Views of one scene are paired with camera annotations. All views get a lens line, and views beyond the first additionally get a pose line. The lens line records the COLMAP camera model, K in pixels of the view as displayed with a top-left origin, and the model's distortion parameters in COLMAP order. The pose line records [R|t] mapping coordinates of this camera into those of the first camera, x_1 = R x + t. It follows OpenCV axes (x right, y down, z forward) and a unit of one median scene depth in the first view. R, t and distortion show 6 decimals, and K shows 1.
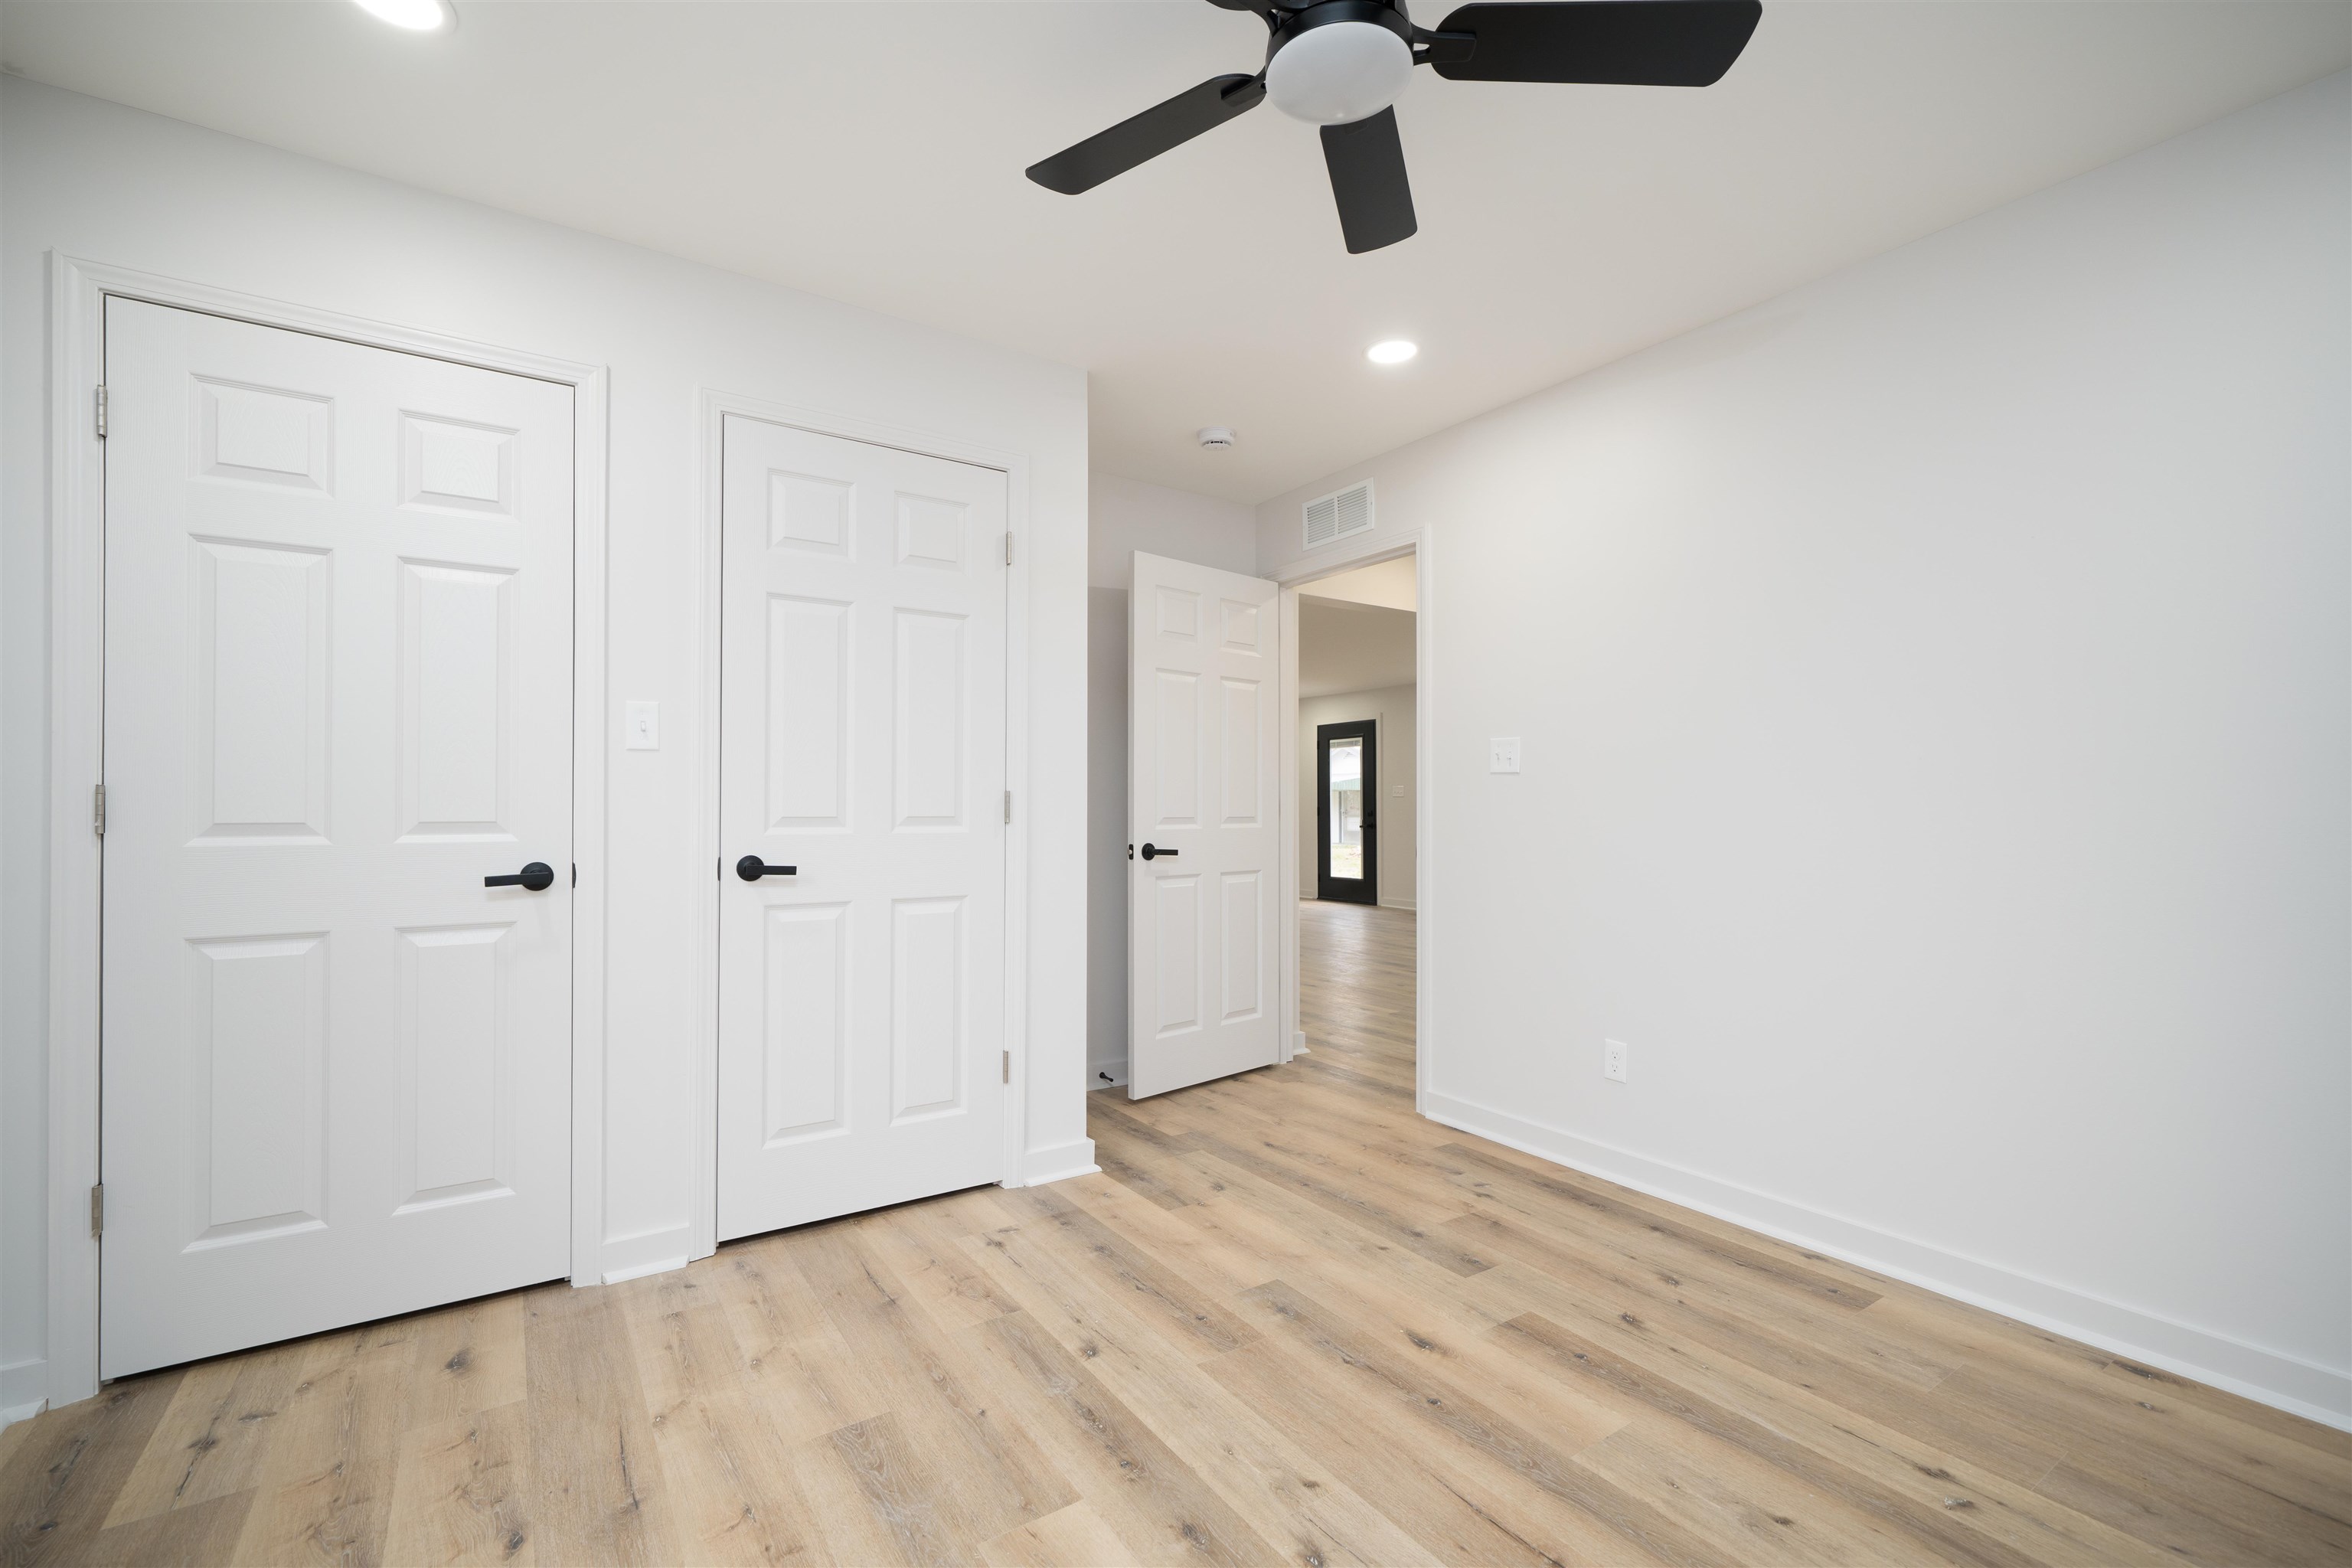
lens RADIAL K [[1010.6, 0, 1137.1], [0, 1010.6, 791.4], [0, 0, 1]] dist [0.001012, 0.000115]
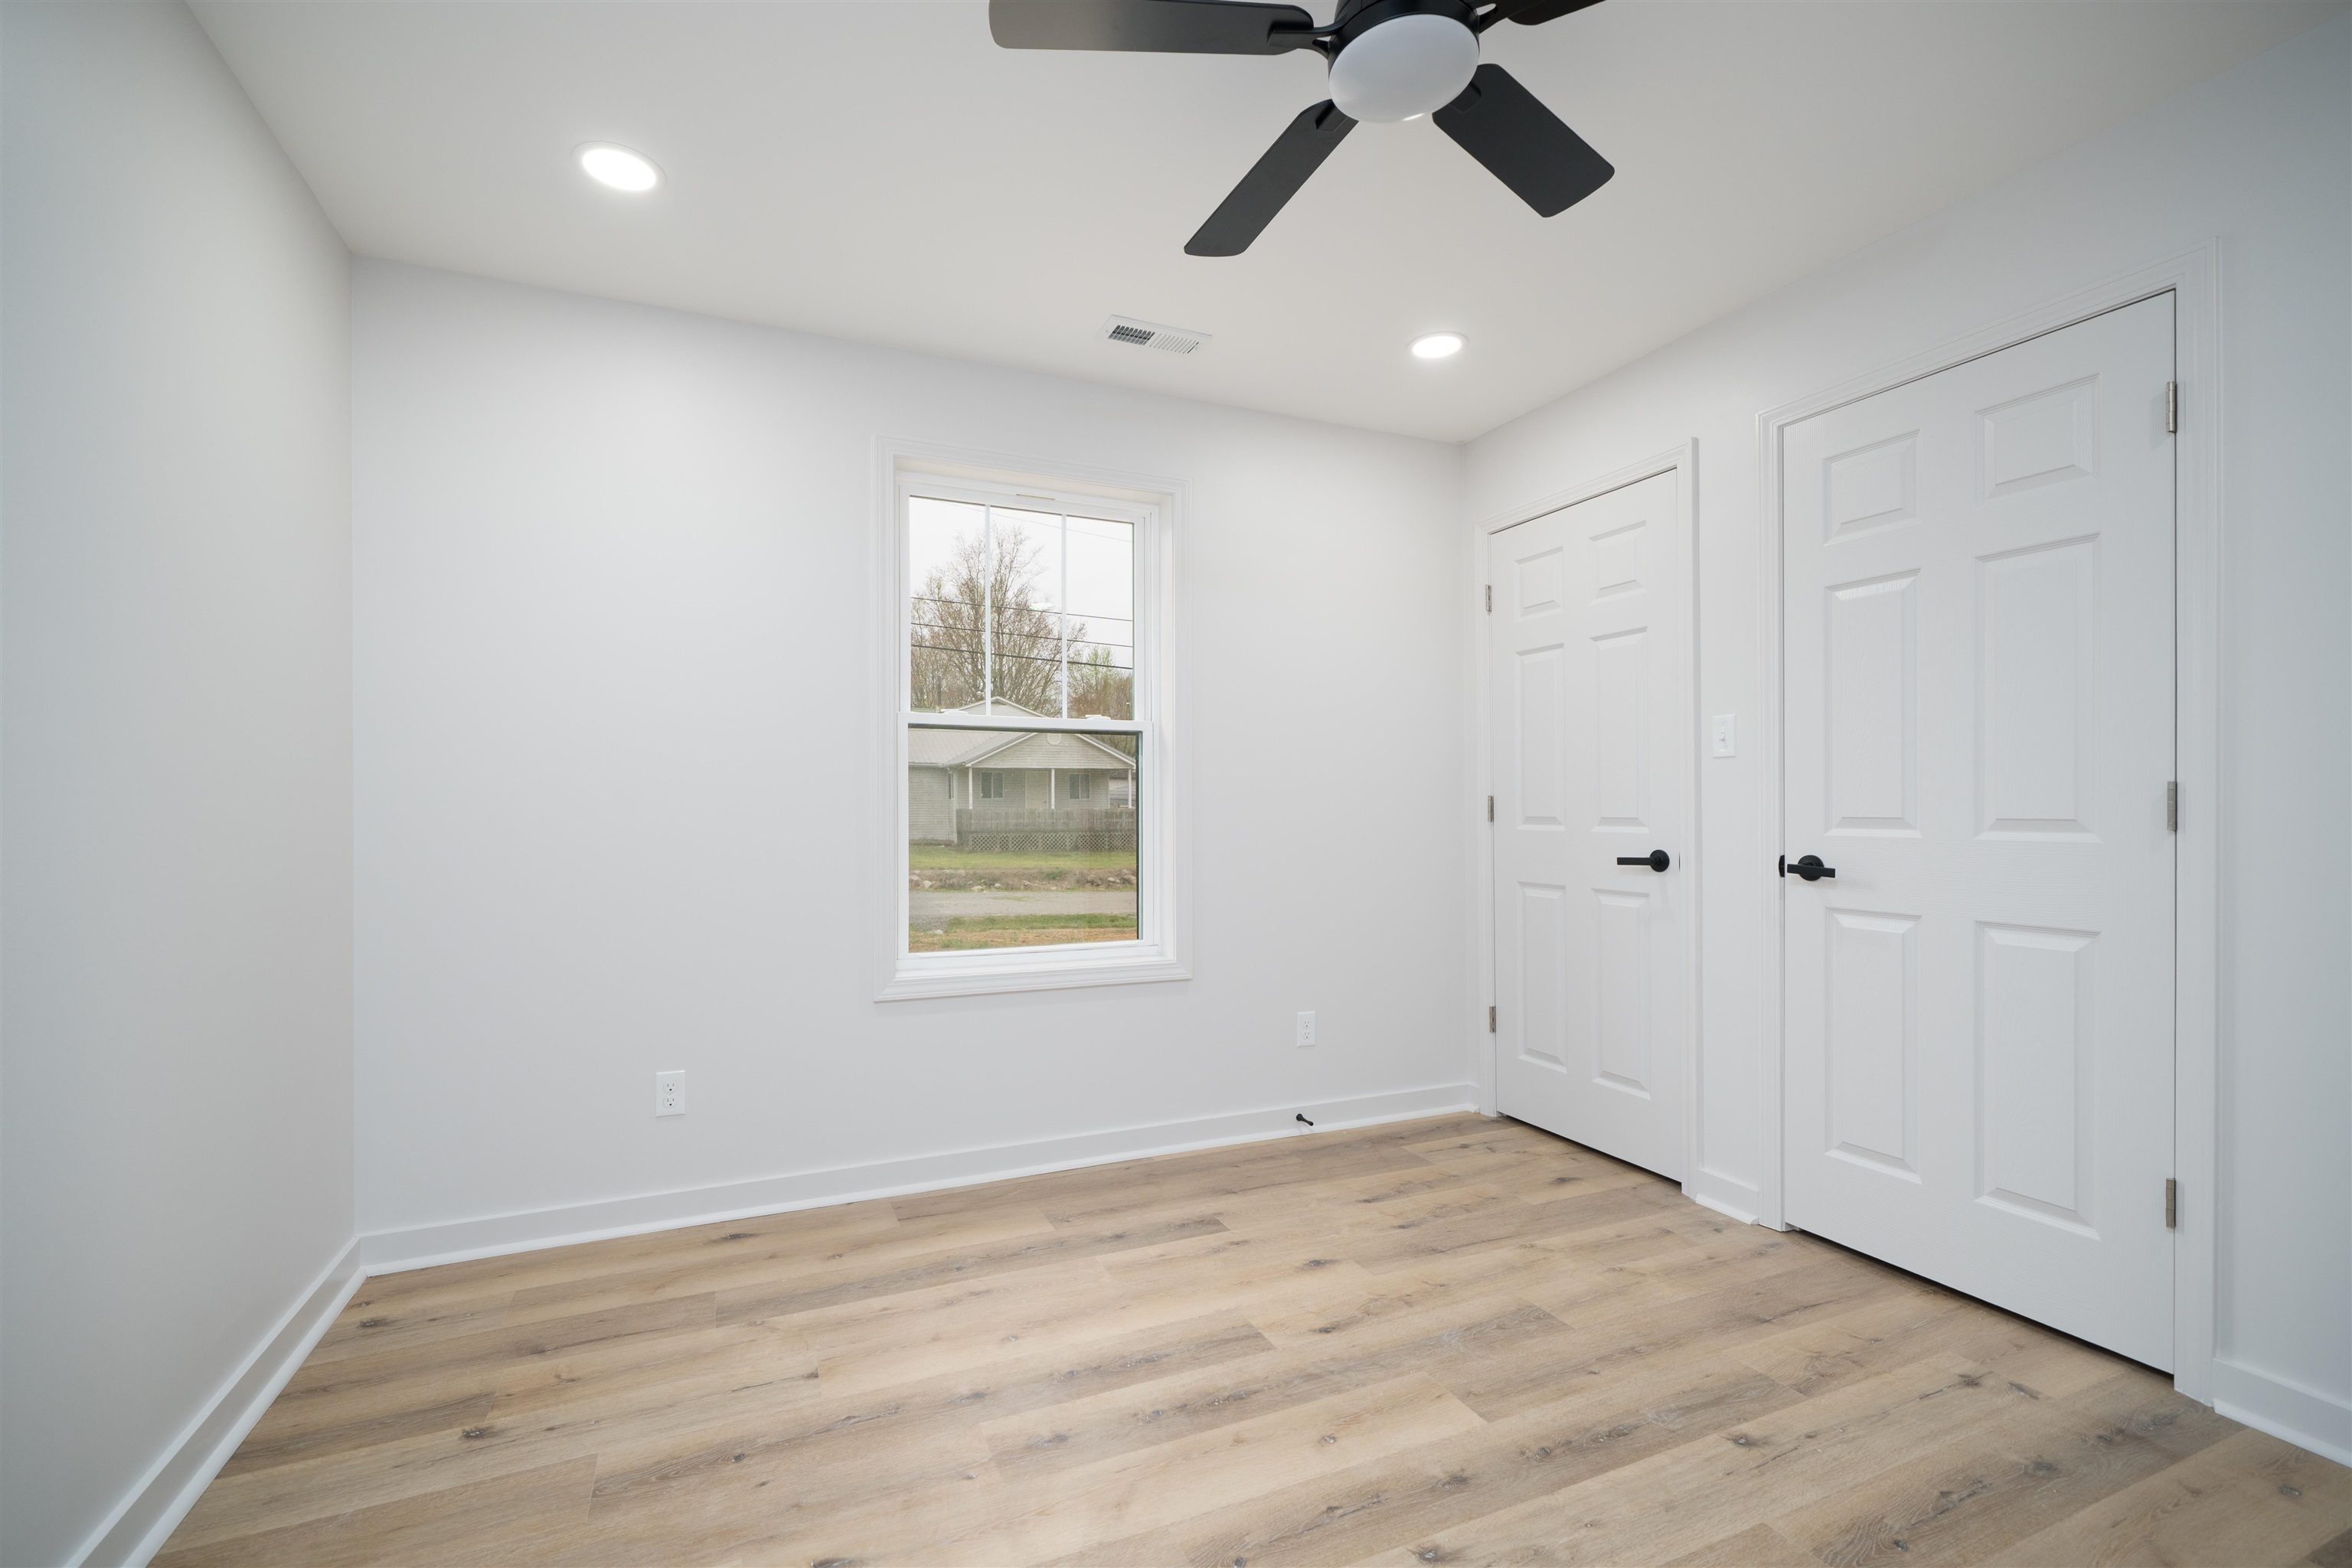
lens RADIAL K [[1021.0, 0, 1187.0], [0, 1021.0, 813.3], [0, 0, 1]] dist [-0.000538, -0.000162]
pose [[-0.151764, 0.002947, -0.988412, 0.823520], [0.012706, 0.999919, 0.001031, 0.015271], [0.988335, -0.012403, -0.151789, 0.631132]]
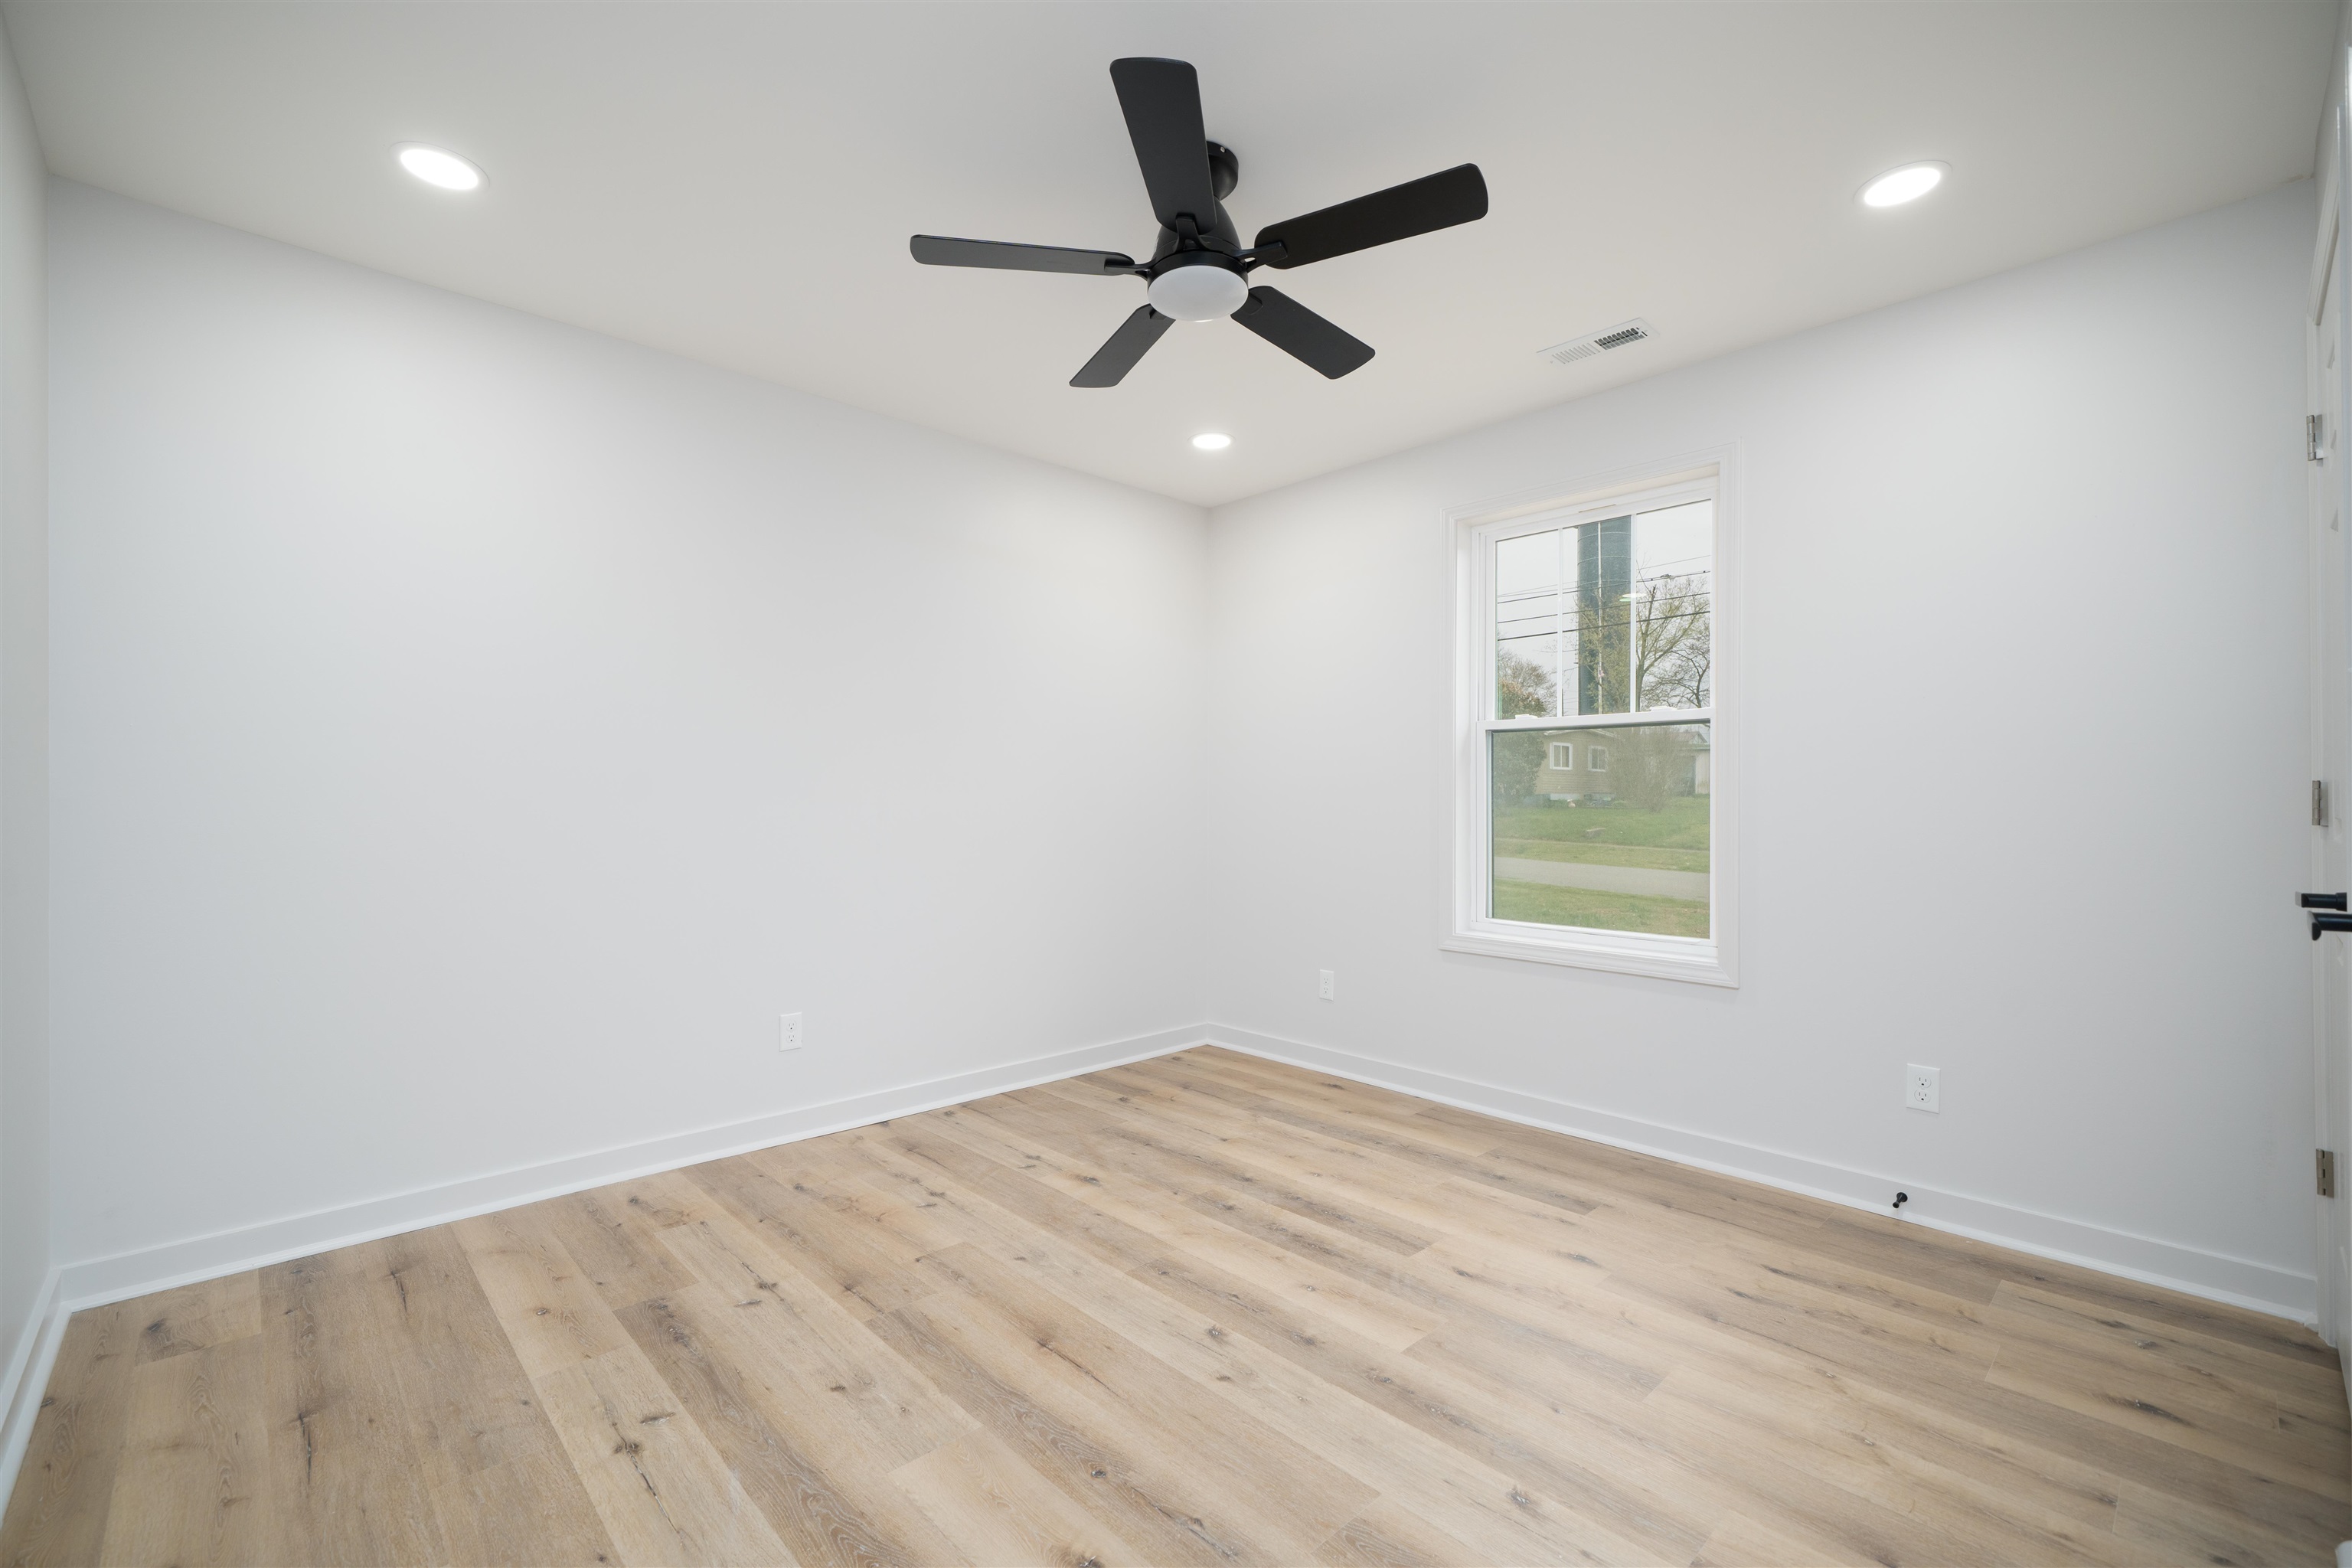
lens RADIAL K [[1010.6, 0, 1137.1], [0, 1010.6, 791.4], [0, 0, 1]] dist [0.001012, 0.000115]
pose [[-0.986547, -0.006070, -0.163367, 0.351734], [-0.003227, 0.999839, -0.017661, 0.023585], [0.163447, -0.016896, -0.986407, 1.622313]]
